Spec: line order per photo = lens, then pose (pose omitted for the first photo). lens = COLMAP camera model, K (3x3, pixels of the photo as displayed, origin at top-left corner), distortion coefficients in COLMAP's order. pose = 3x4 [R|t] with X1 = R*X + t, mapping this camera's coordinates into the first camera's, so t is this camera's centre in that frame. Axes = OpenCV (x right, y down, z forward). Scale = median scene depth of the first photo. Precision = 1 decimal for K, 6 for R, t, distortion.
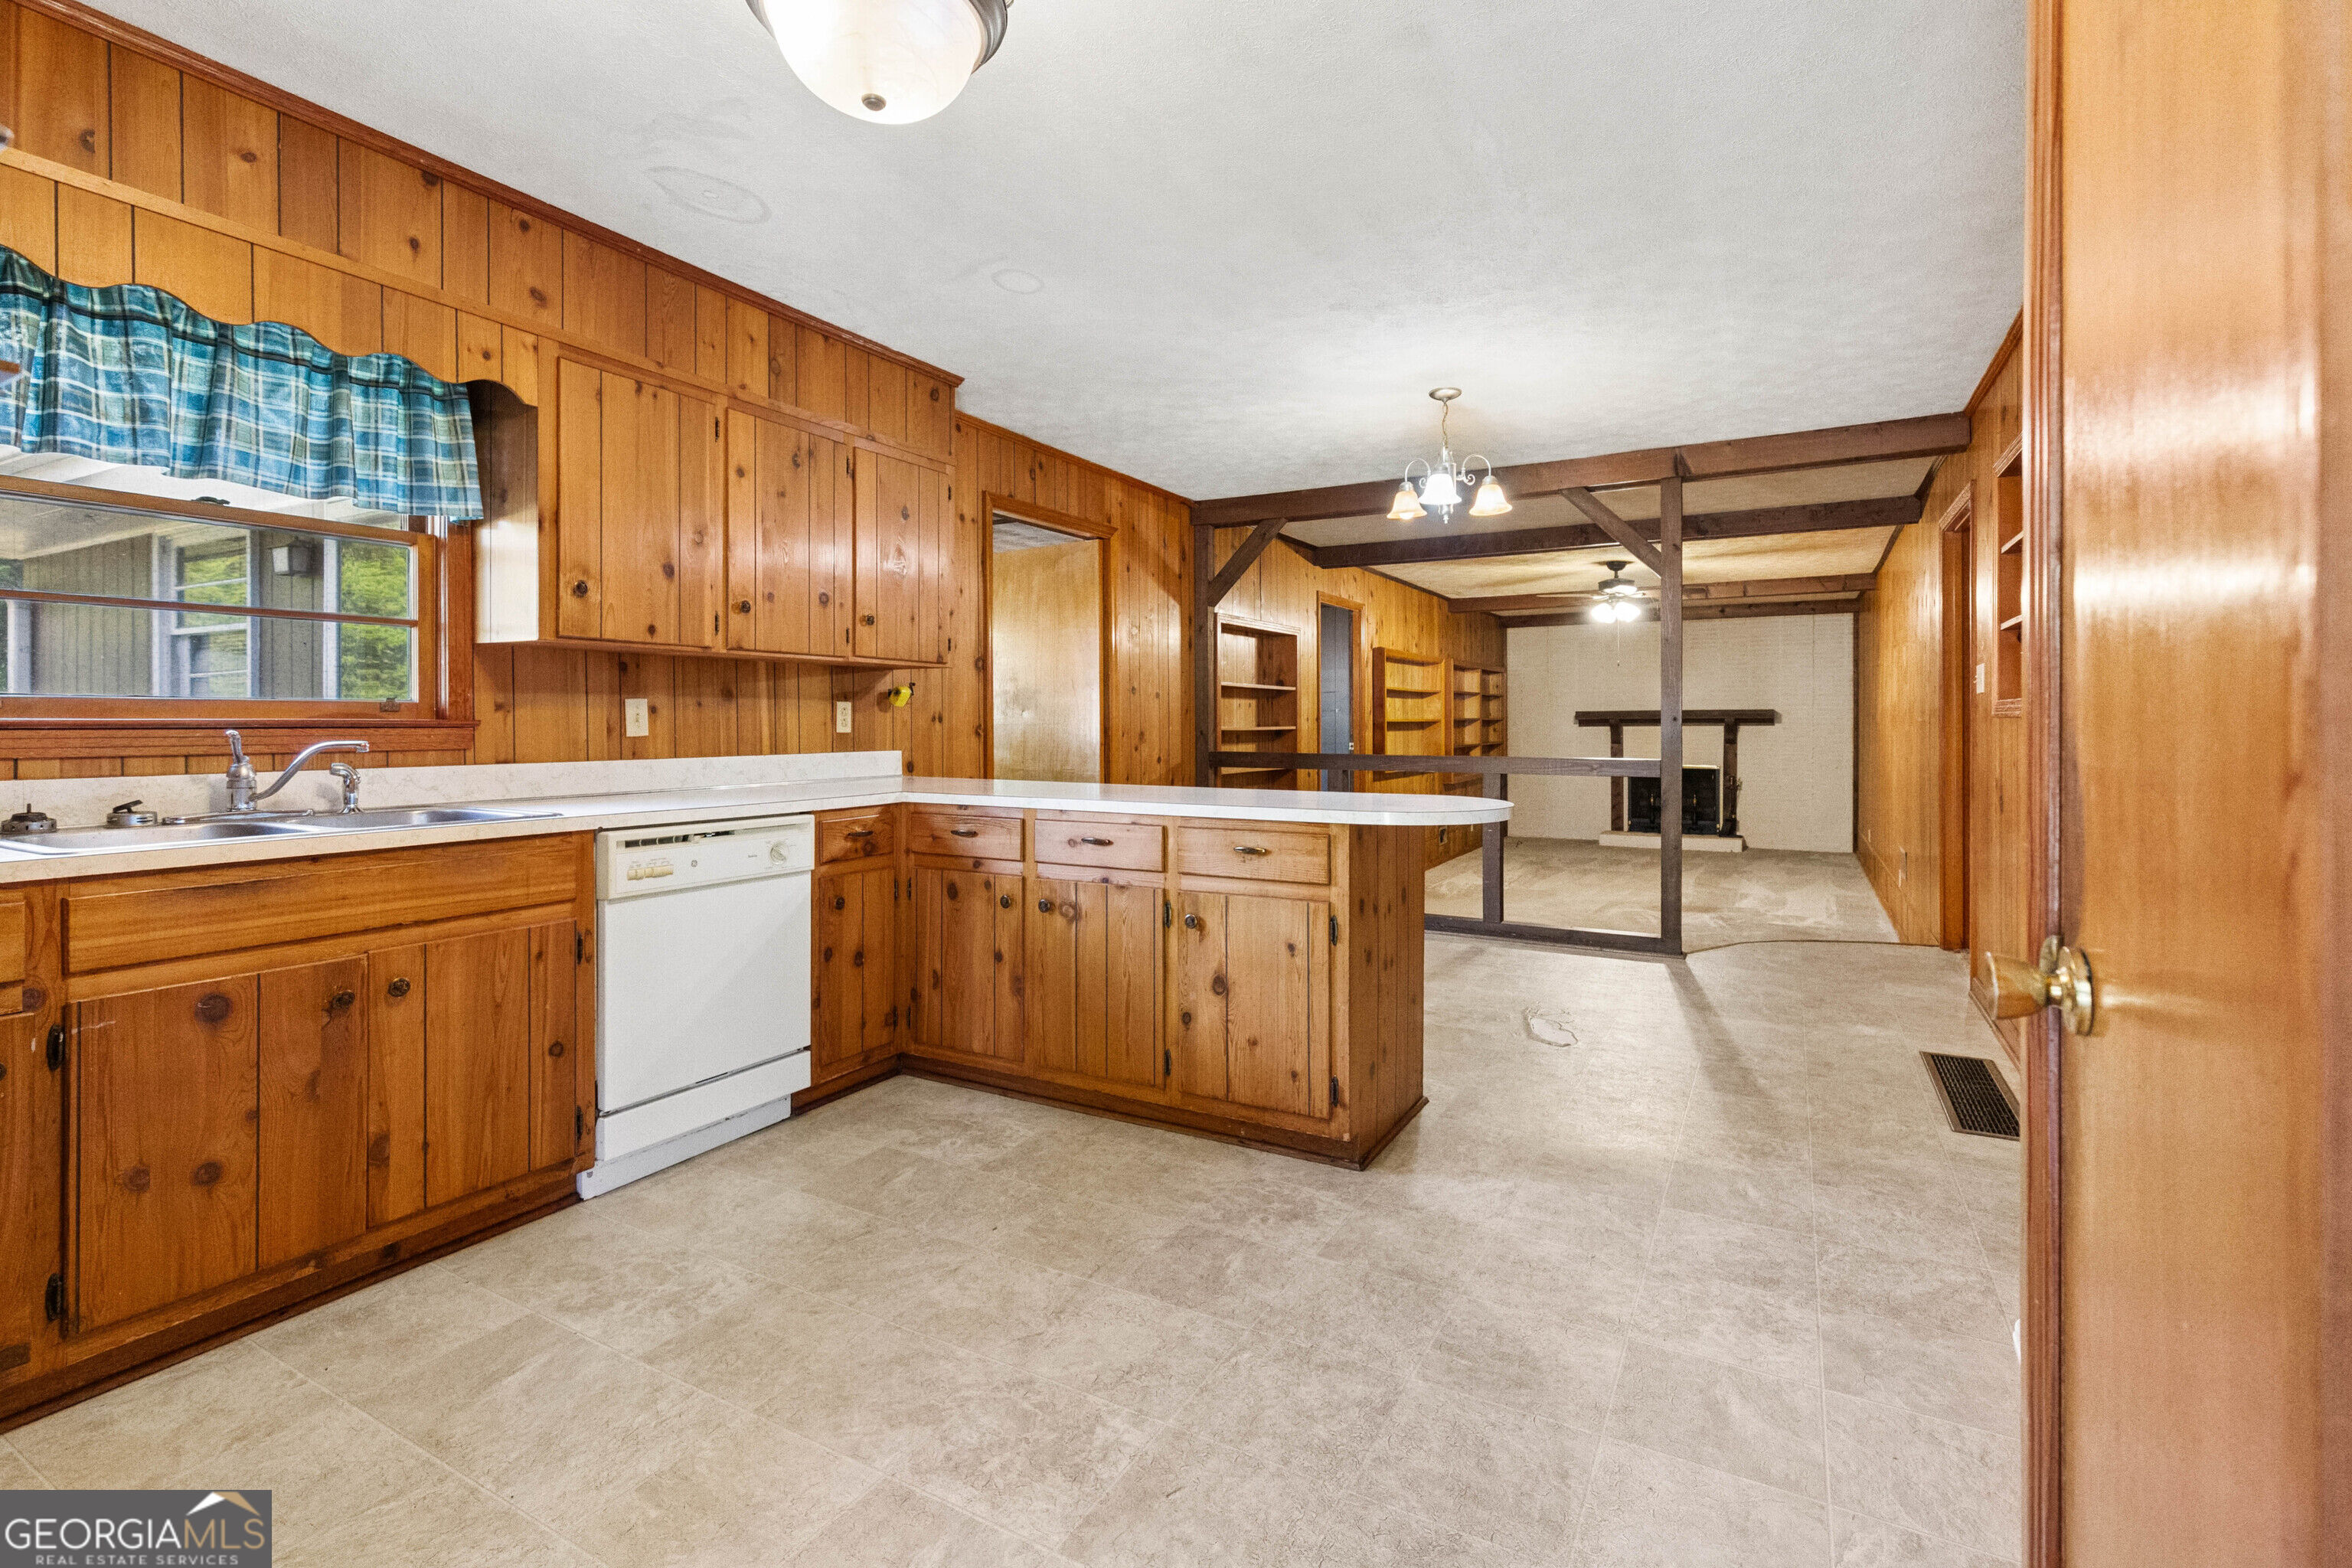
lens RADIAL K [[1079.0, 0, 1180.0], [0, 1079.0, 724.3], [0, 0, 1]] dist [0.002141, 0.000417]
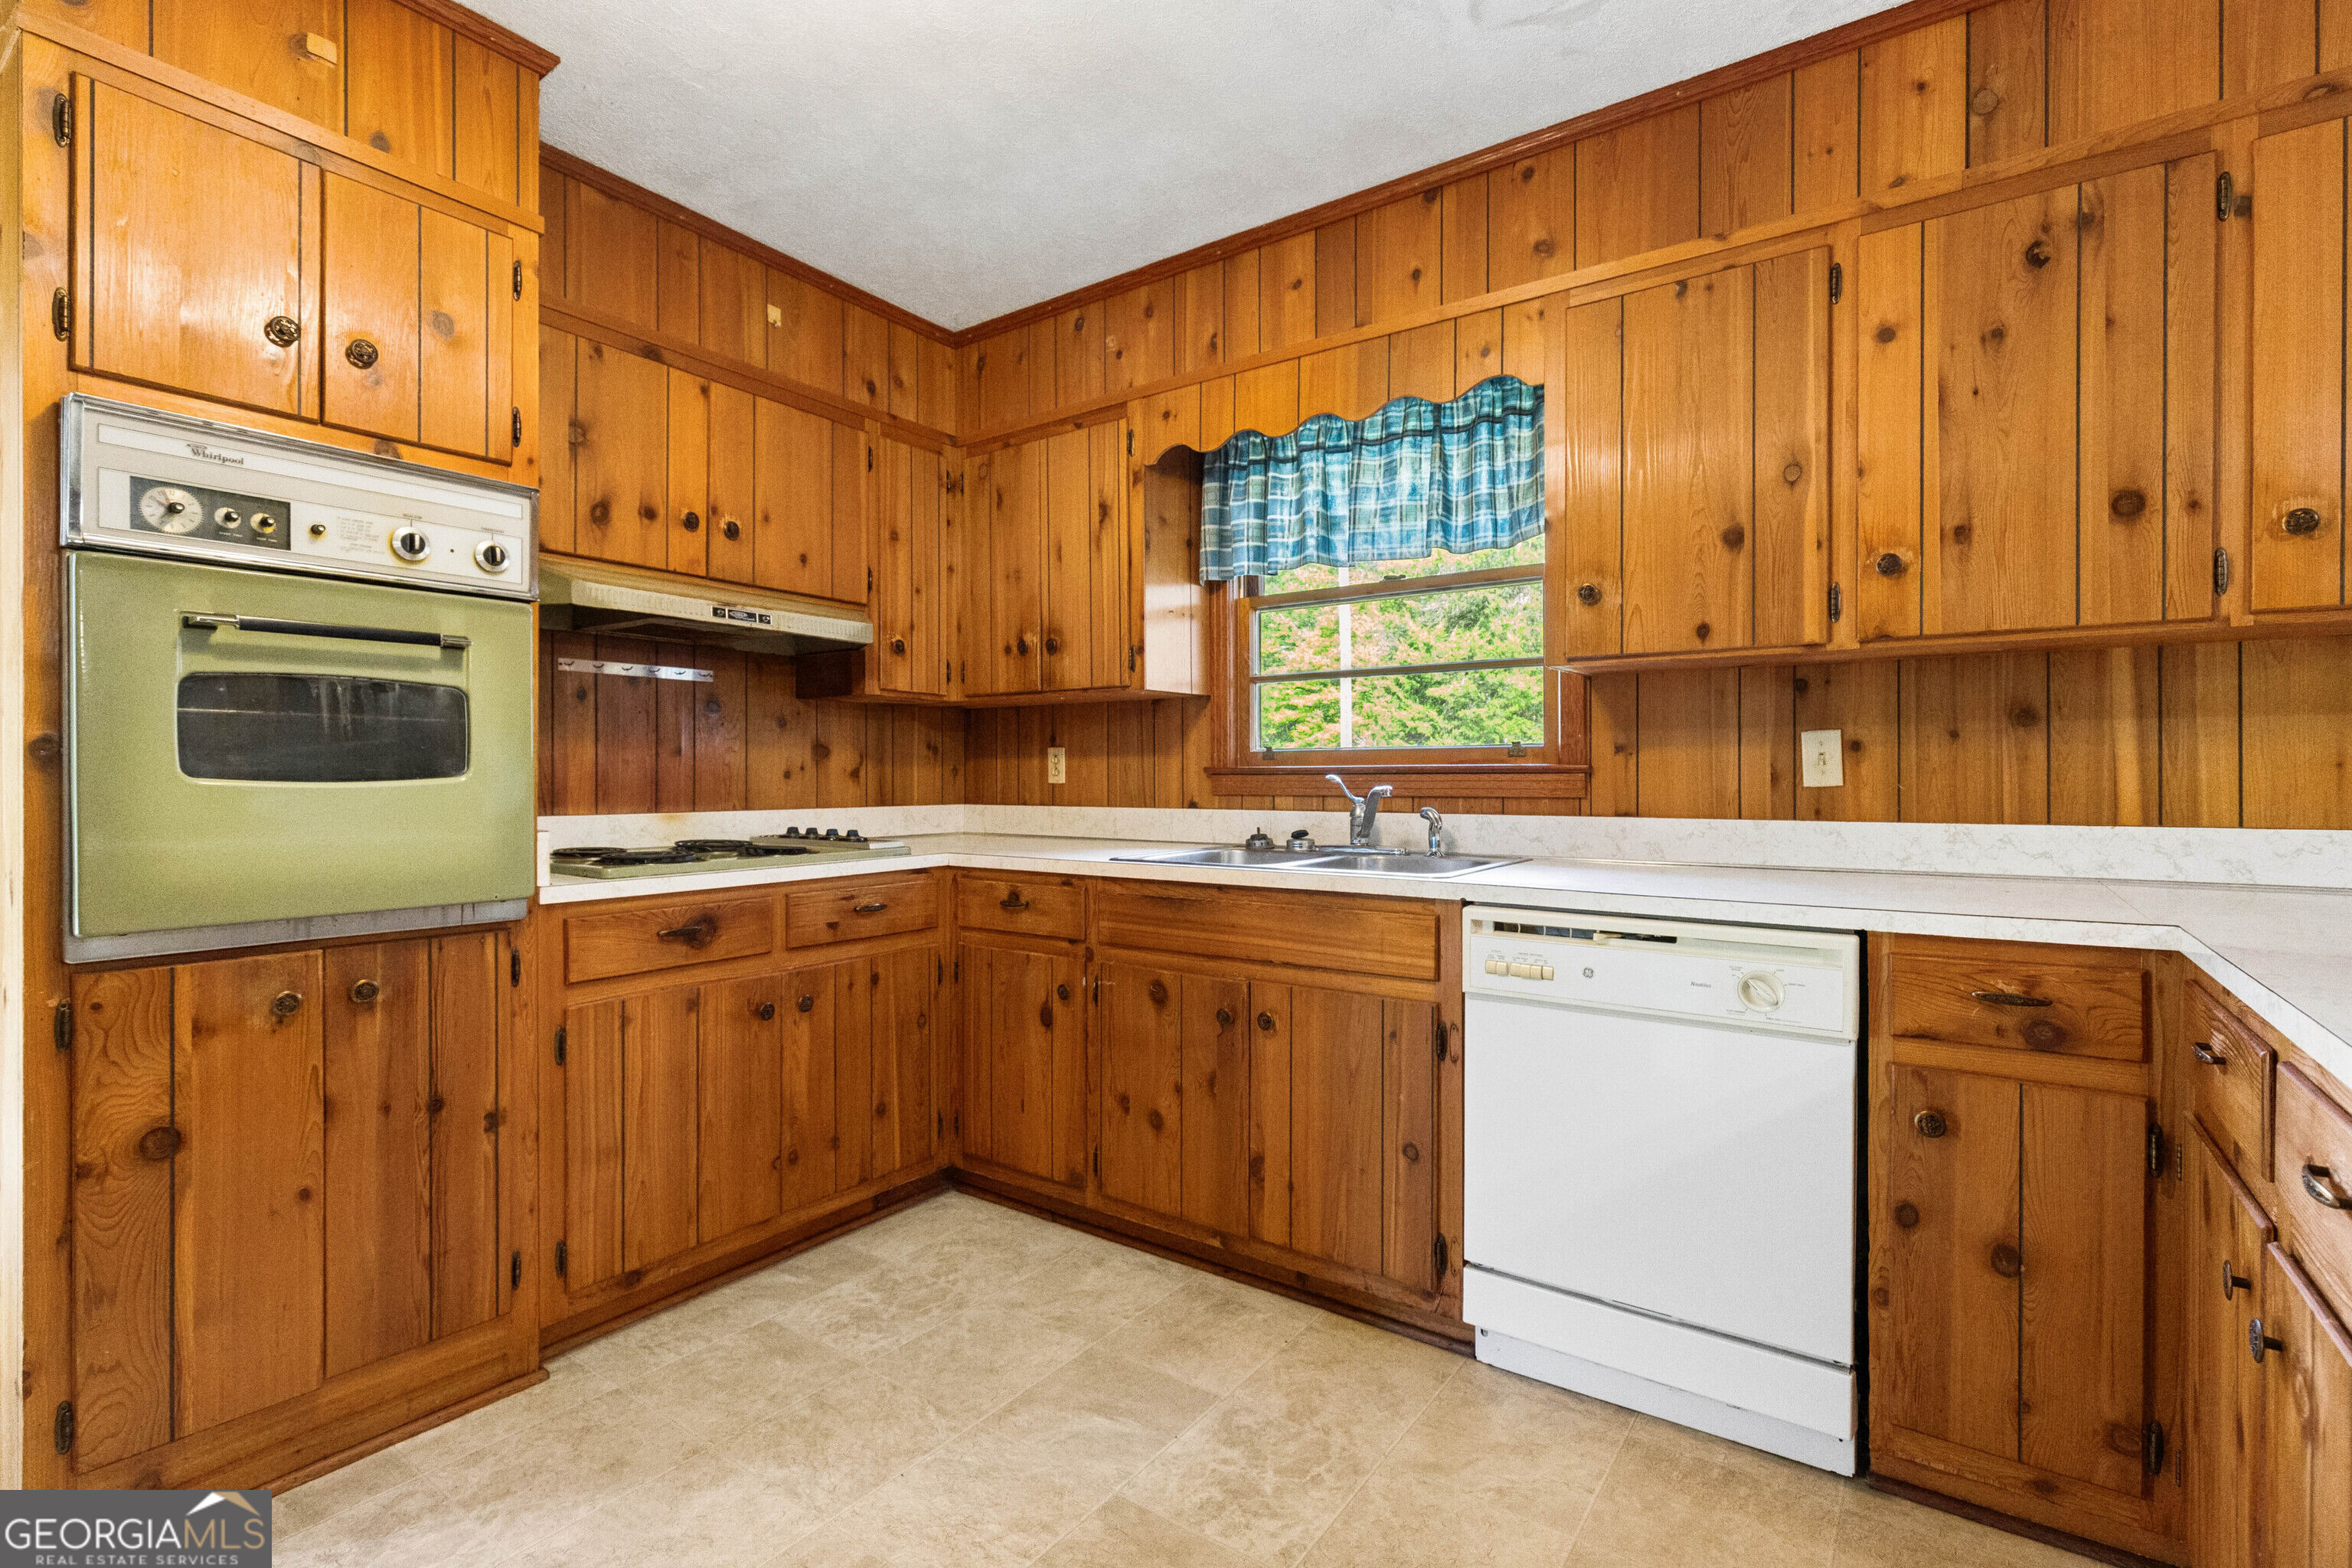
lens RADIAL K [[1068.7, 0, 1185.3], [0, 1068.7, 778.9], [0, 0, 1]] dist [0.000902, 0.000034]
pose [[-0.109375, 0.006093, -0.993982, 0.263305], [0.002237, 0.999980, 0.005884, 0.002034], [0.993998, -0.001580, -0.109387, 0.873221]]
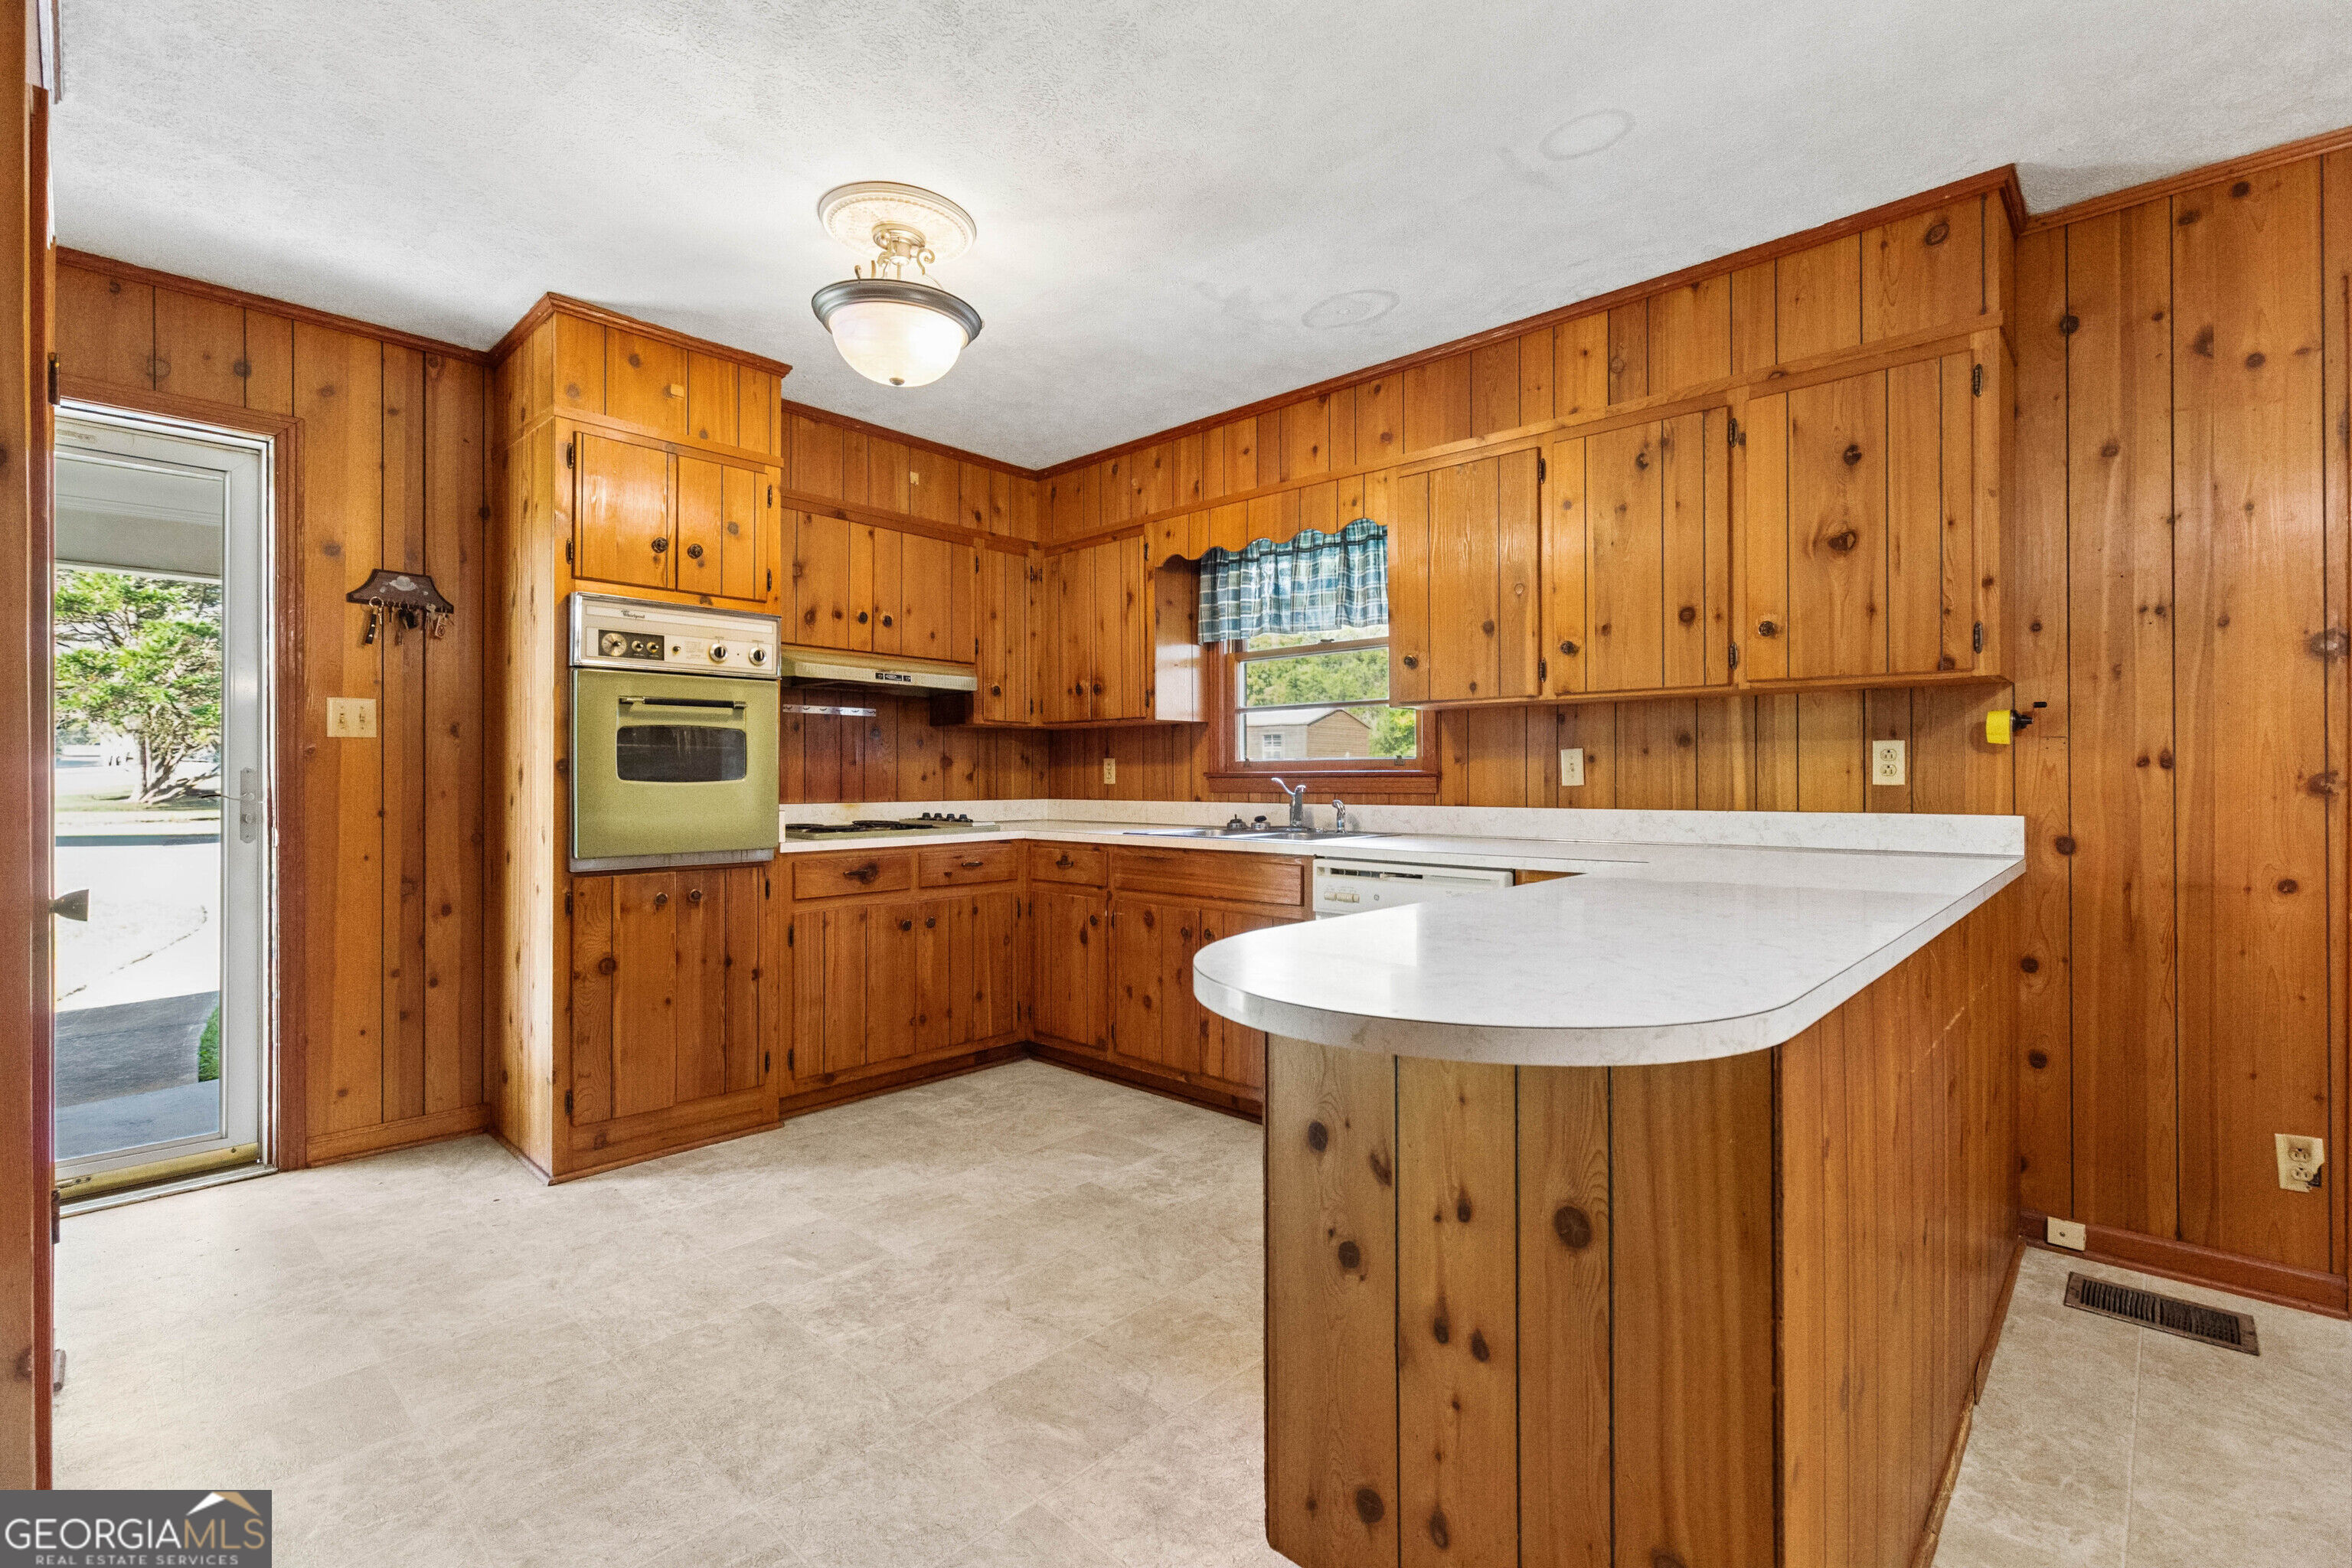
lens RADIAL K [[1050.6, 0, 1175.6], [0, 1050.6, 772.5], [0, 0, 1]] dist [0.000683, 0.000045]
pose [[-0.247333, -0.001471, -0.968929, 0.710013], [0.002935, 0.999993, -0.002268, -0.000225], [0.968926, -0.003405, -0.247327, 1.136849]]
